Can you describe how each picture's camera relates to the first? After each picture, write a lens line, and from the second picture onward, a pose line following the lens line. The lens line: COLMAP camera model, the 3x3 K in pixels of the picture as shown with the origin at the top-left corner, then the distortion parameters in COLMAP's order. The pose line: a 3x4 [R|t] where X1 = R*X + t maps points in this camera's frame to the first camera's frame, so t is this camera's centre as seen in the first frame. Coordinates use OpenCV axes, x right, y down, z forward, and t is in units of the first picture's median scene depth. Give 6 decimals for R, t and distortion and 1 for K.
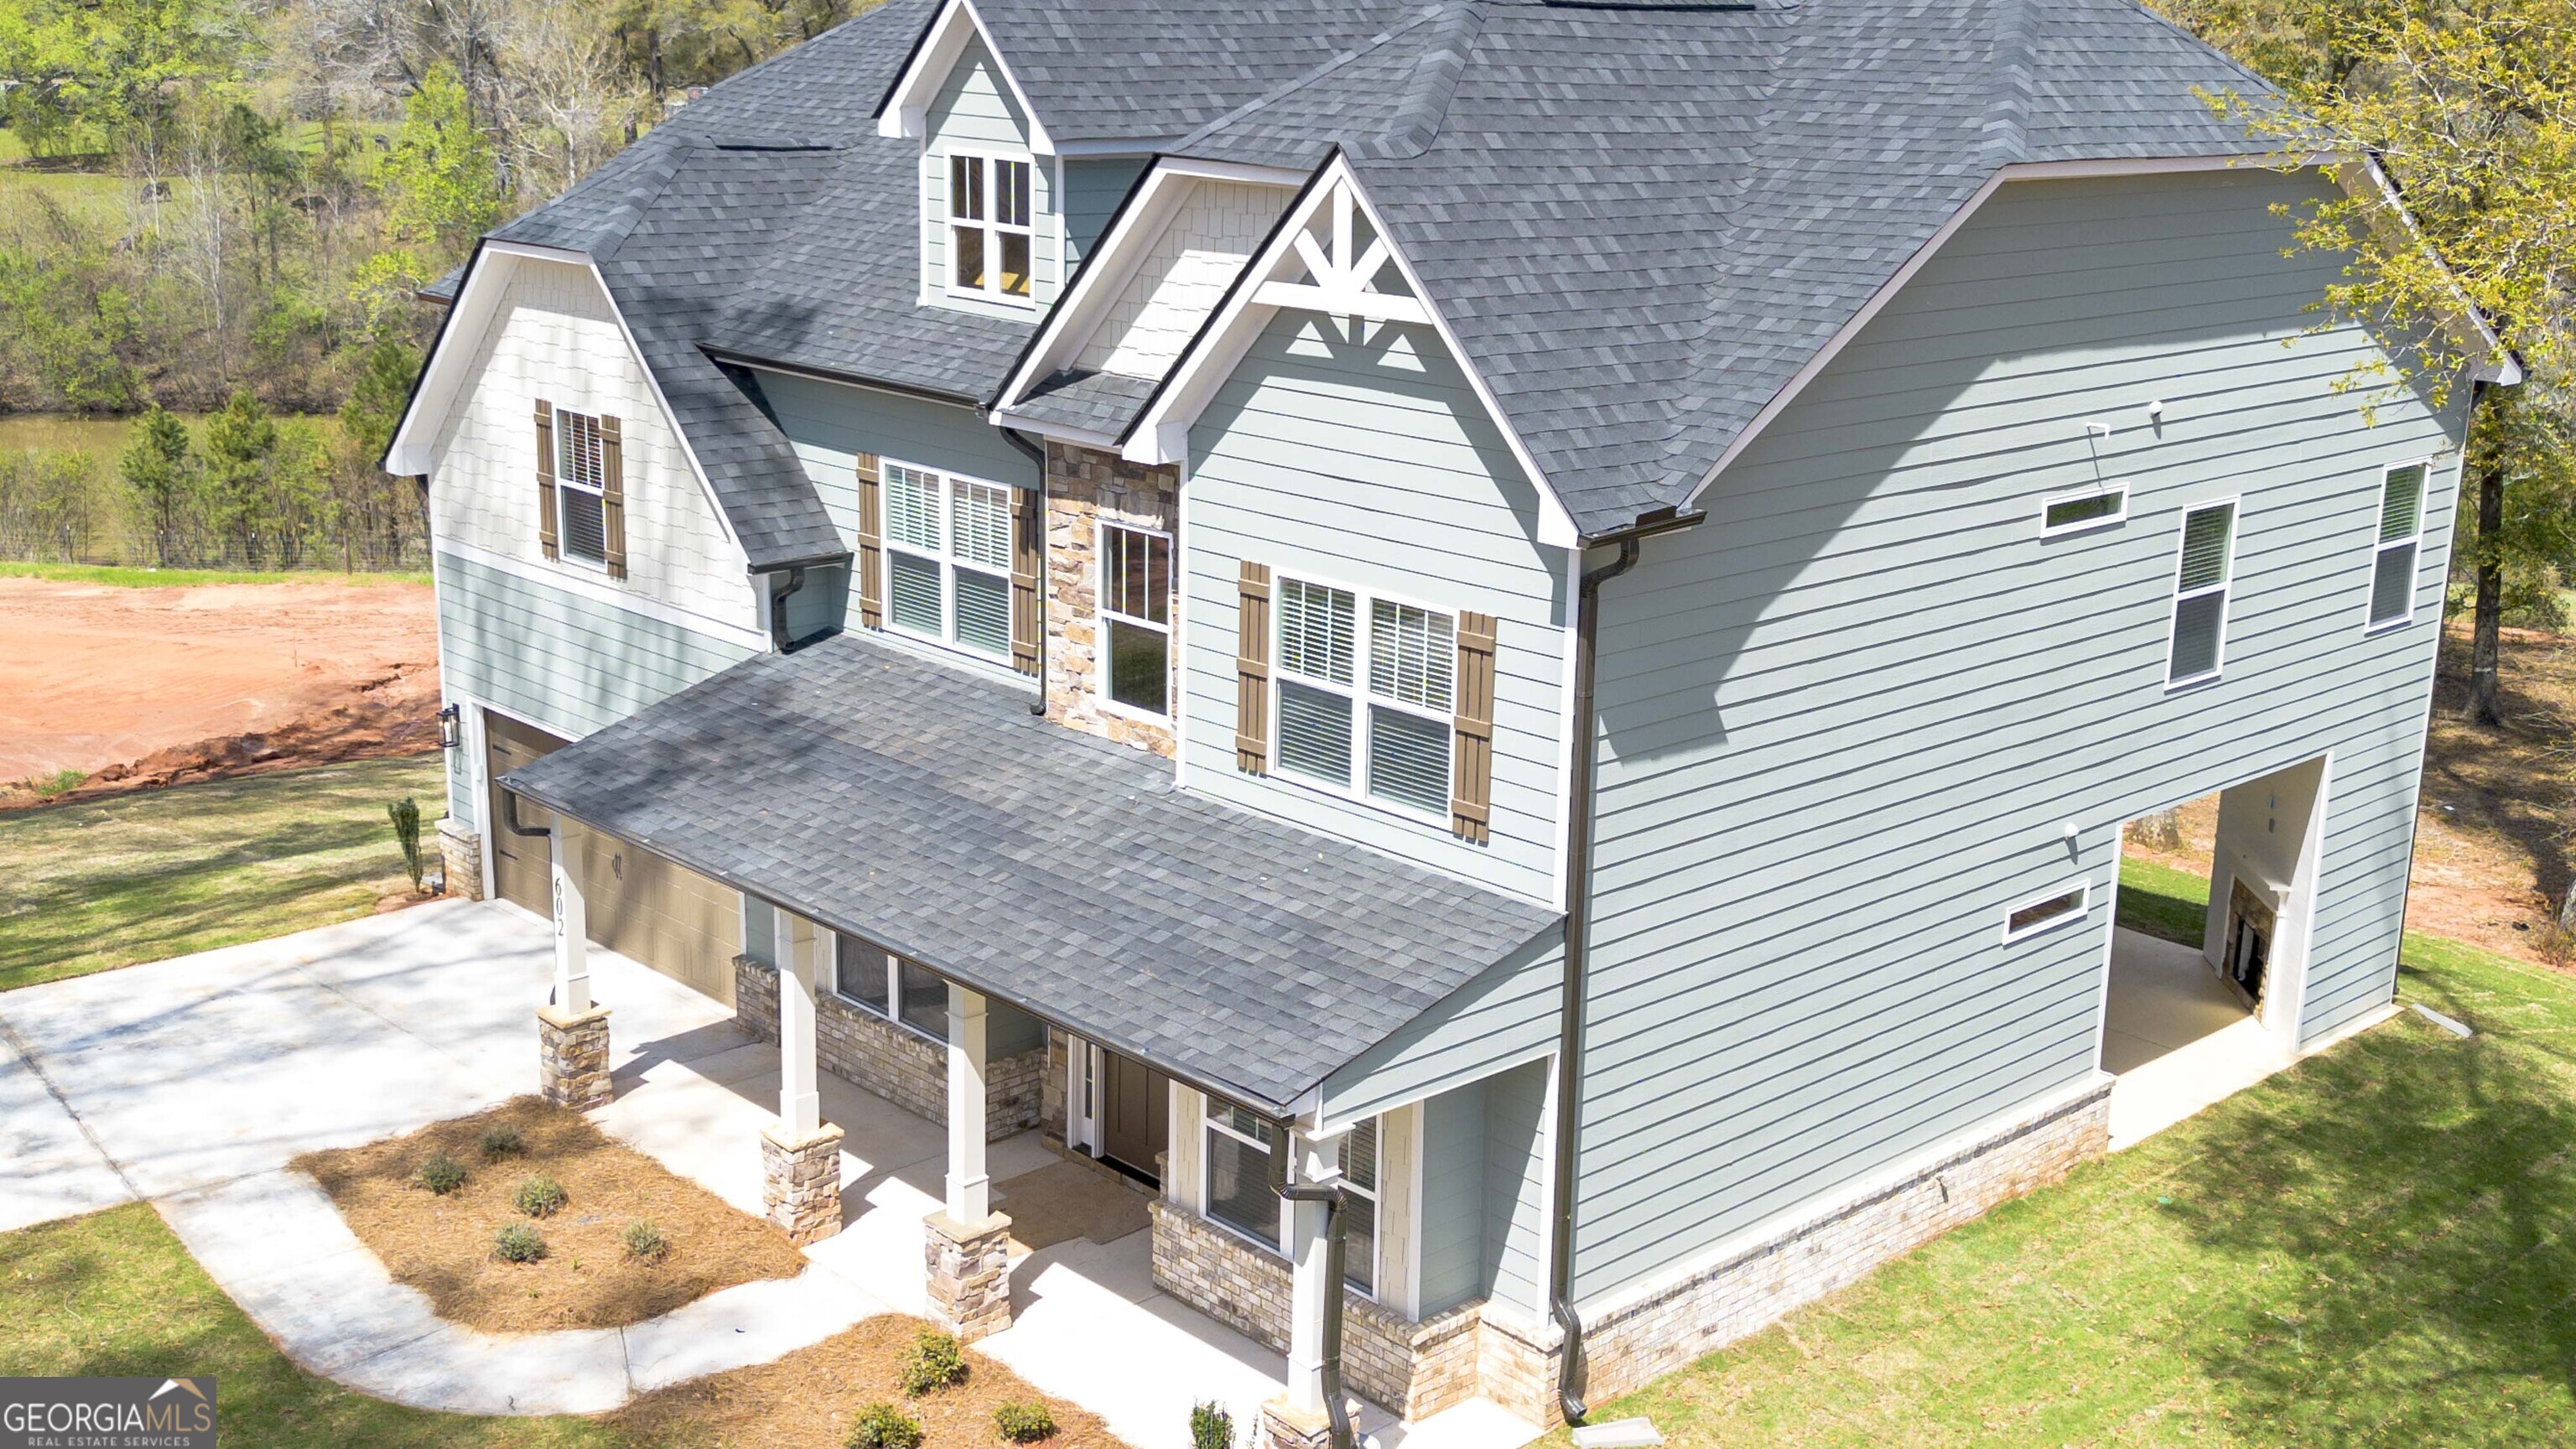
lens RADIAL K [[2677.0, 0, 1284.7], [0, 2677.0, 715.2], [0, 0, 1]] dist [0.091521, 0.000000]
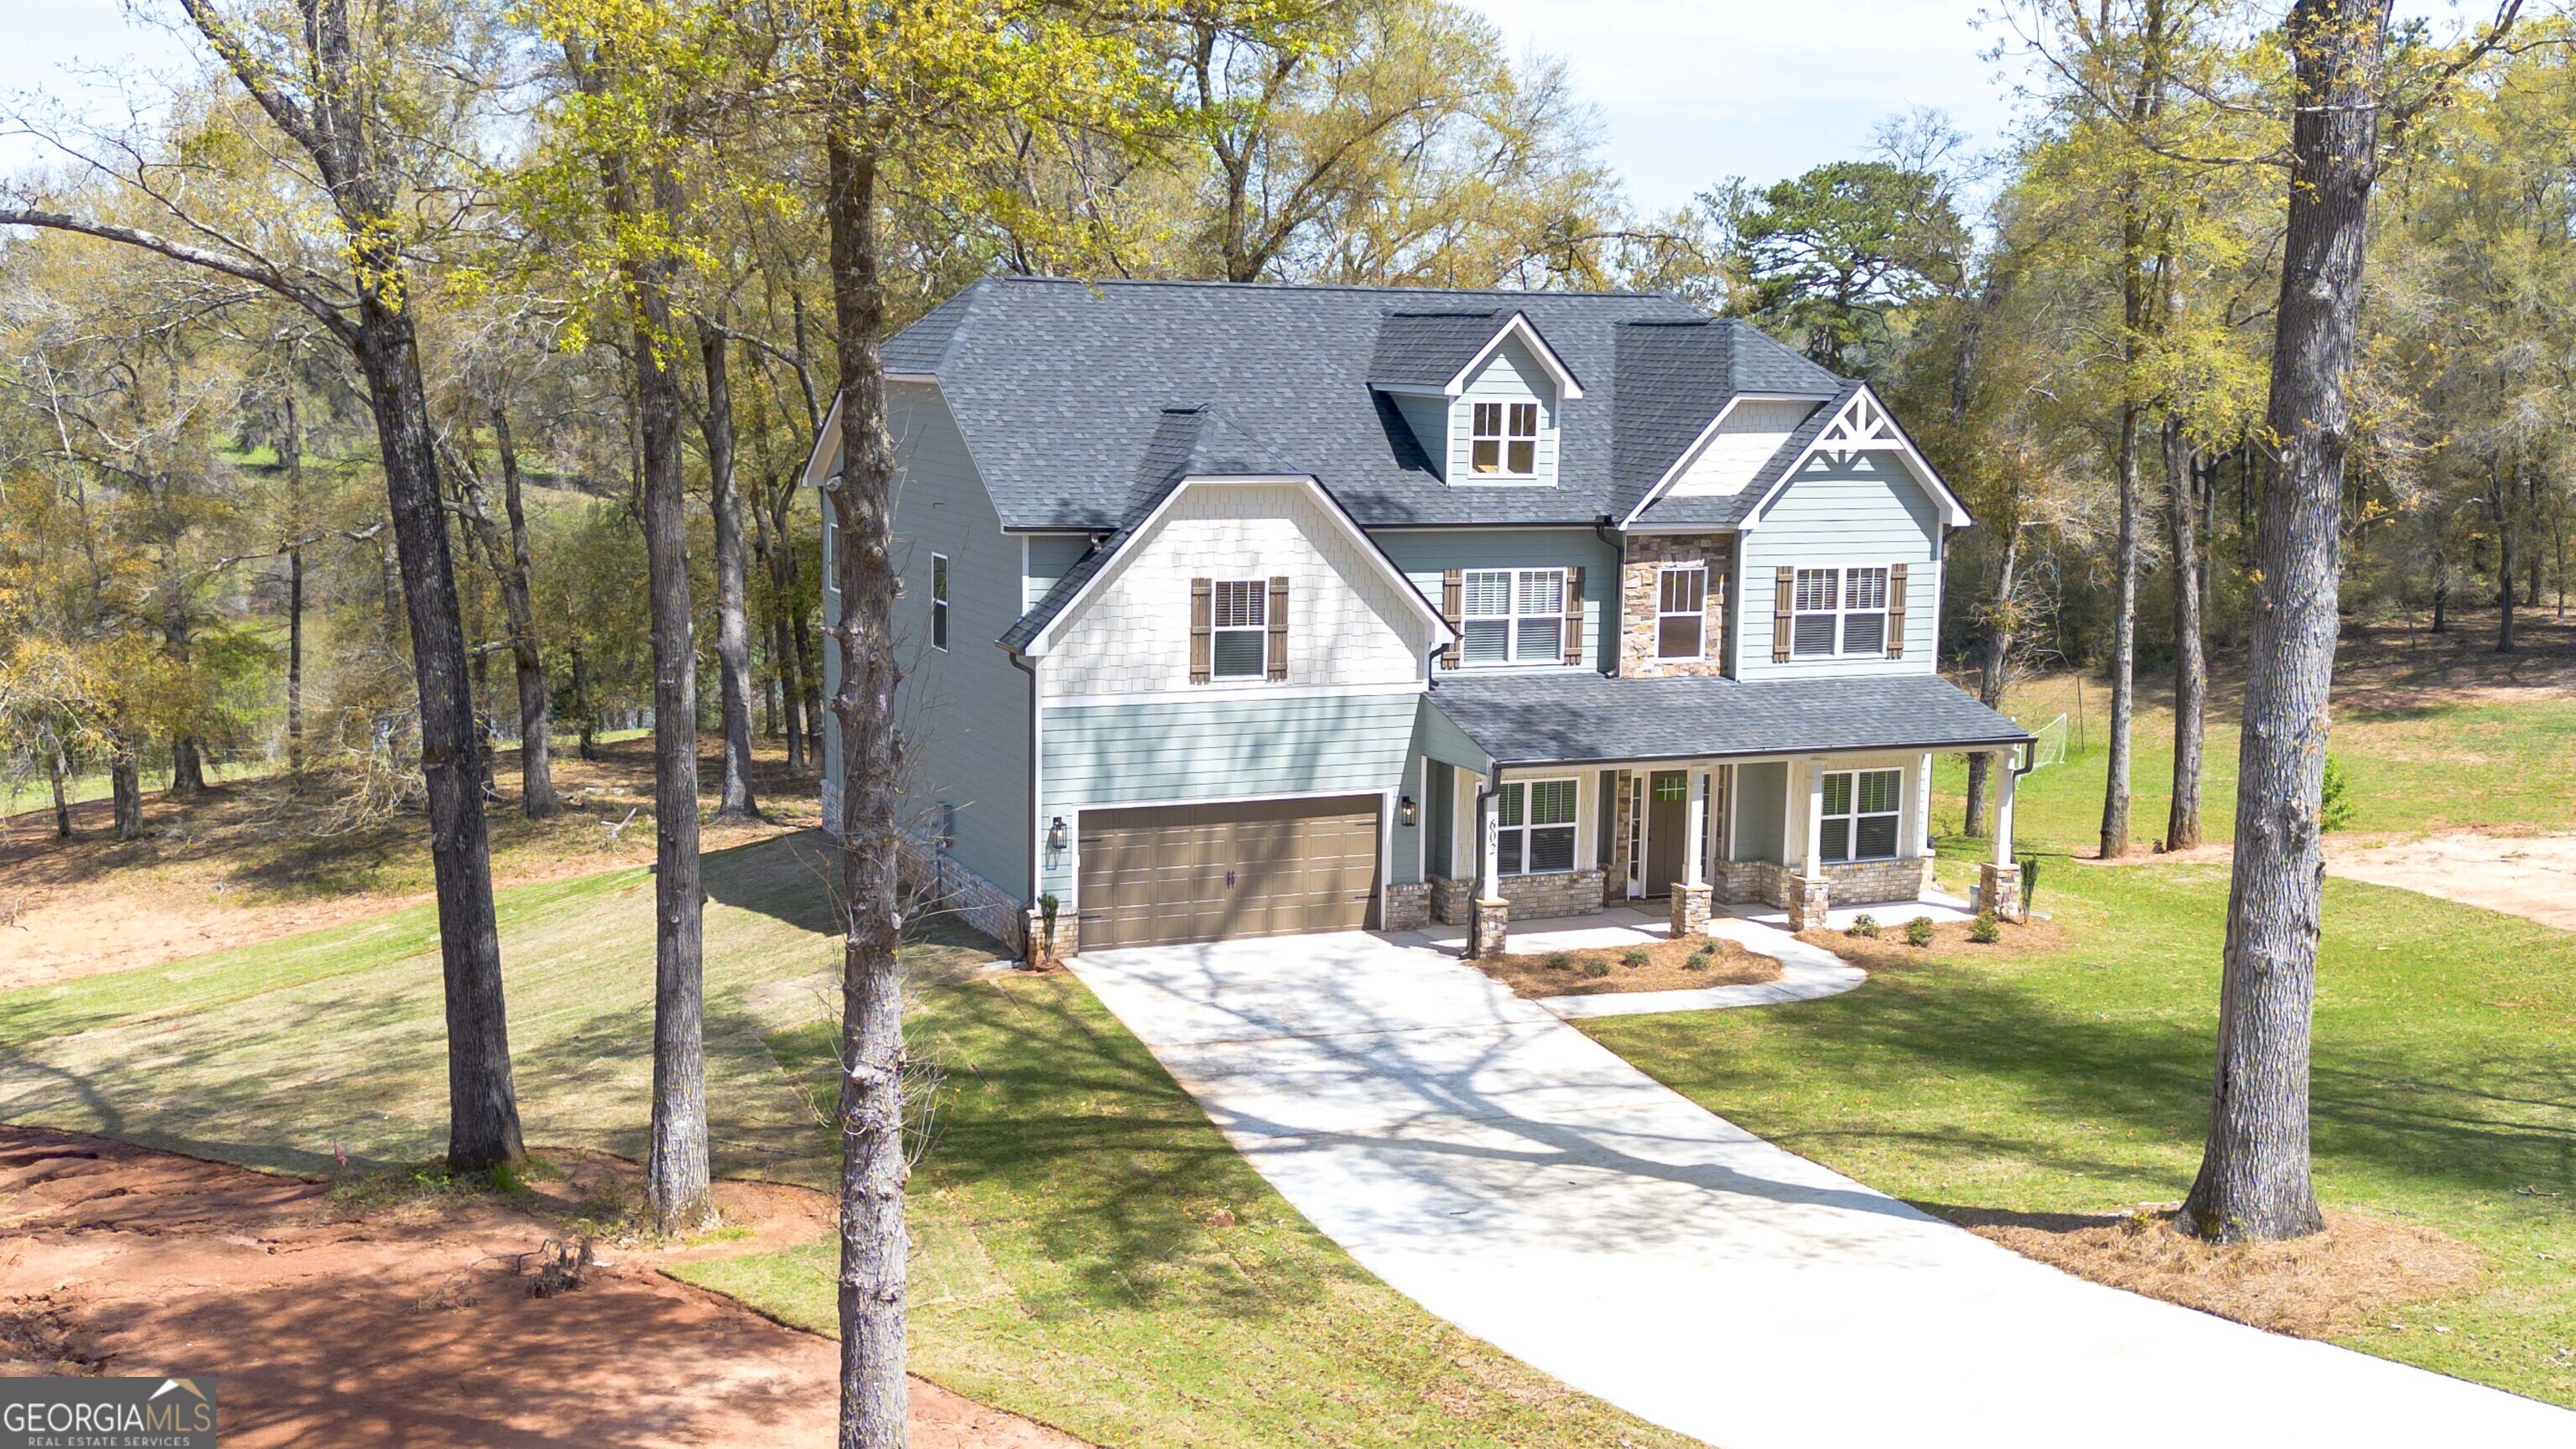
lens RADIAL K [[2677.0, 0, 1205.0], [0, 2677.0, 702.2], [0, 0, 1]] dist [0.091521, 0.000000]
pose [[0.371679, -0.139255, 0.917858, -2.072692], [0.223427, 0.973044, 0.057153, -0.166977], [-0.901074, 0.183832, 0.392773, 0.517220]]
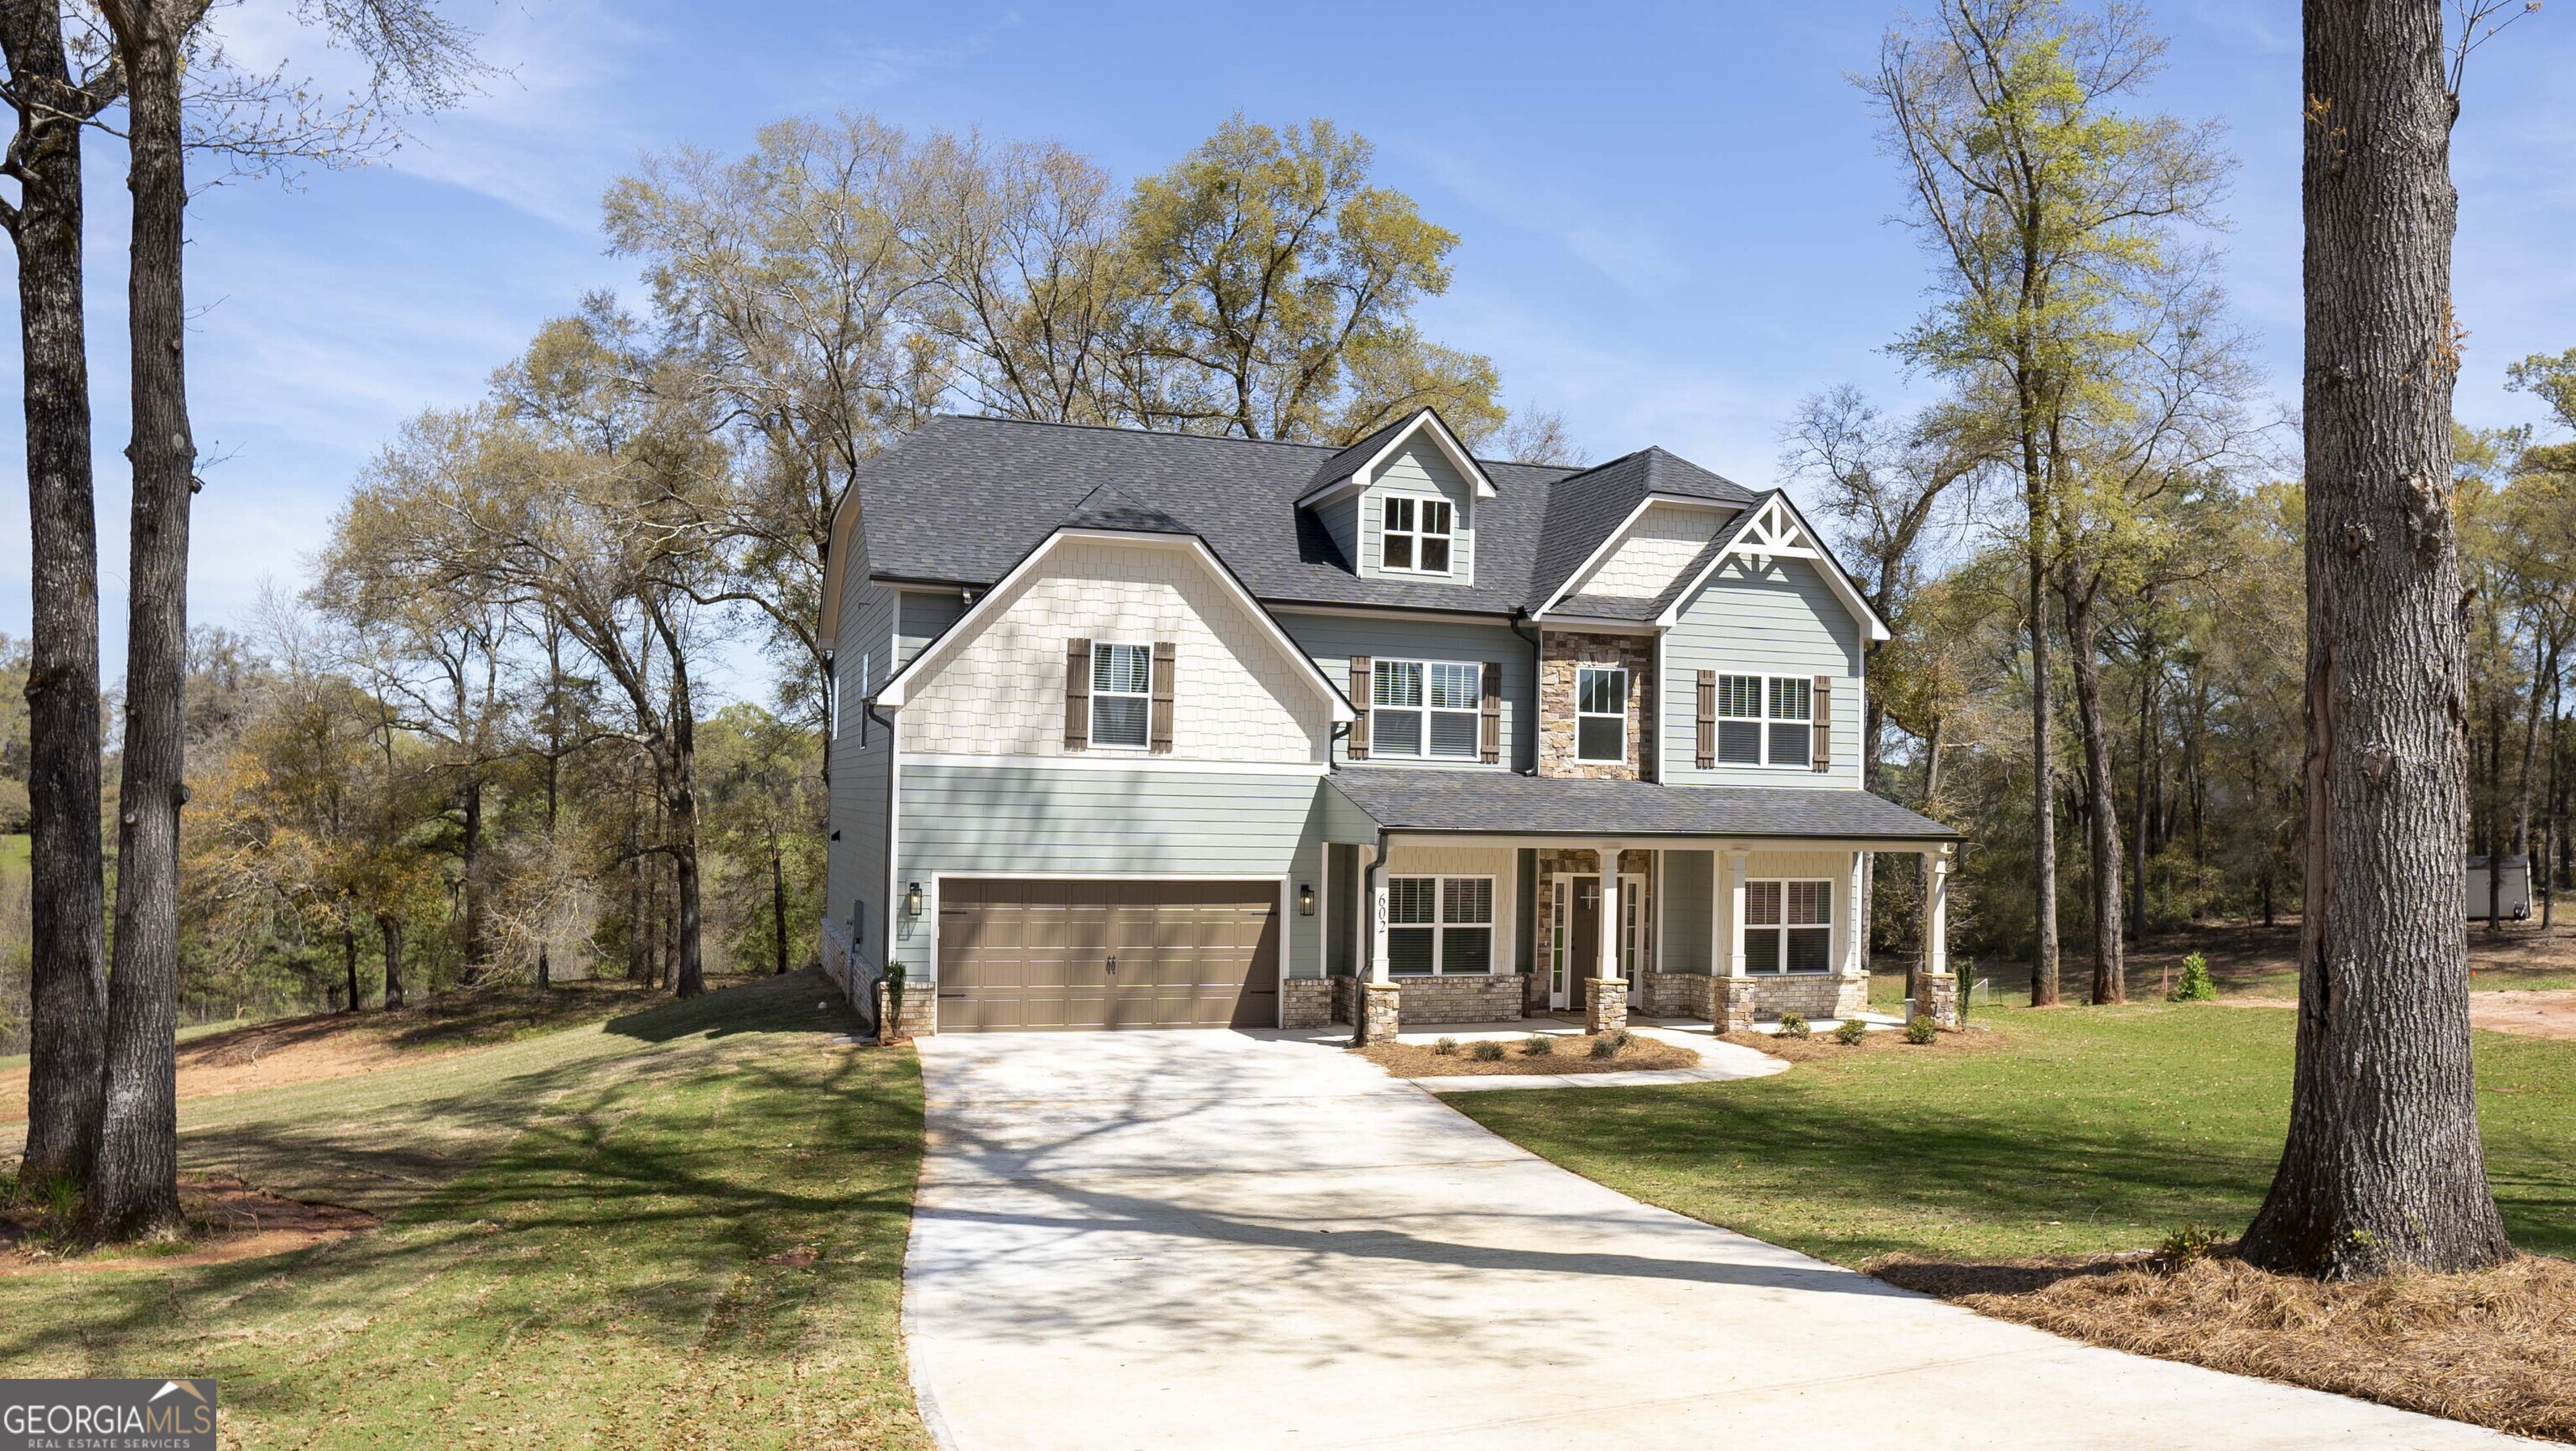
lens RADIAL K [[1785.6, 0, 1274.0], [0, 1785.6, 732.1], [0, 0, 1]] dist [-0.085664, 0.051368]
pose [[0.436600, 0.023025, 0.899361, -1.356835], [0.210757, 0.969237, -0.127127, 0.095119], [-0.874621, 0.245050, 0.418316, 0.641013]]
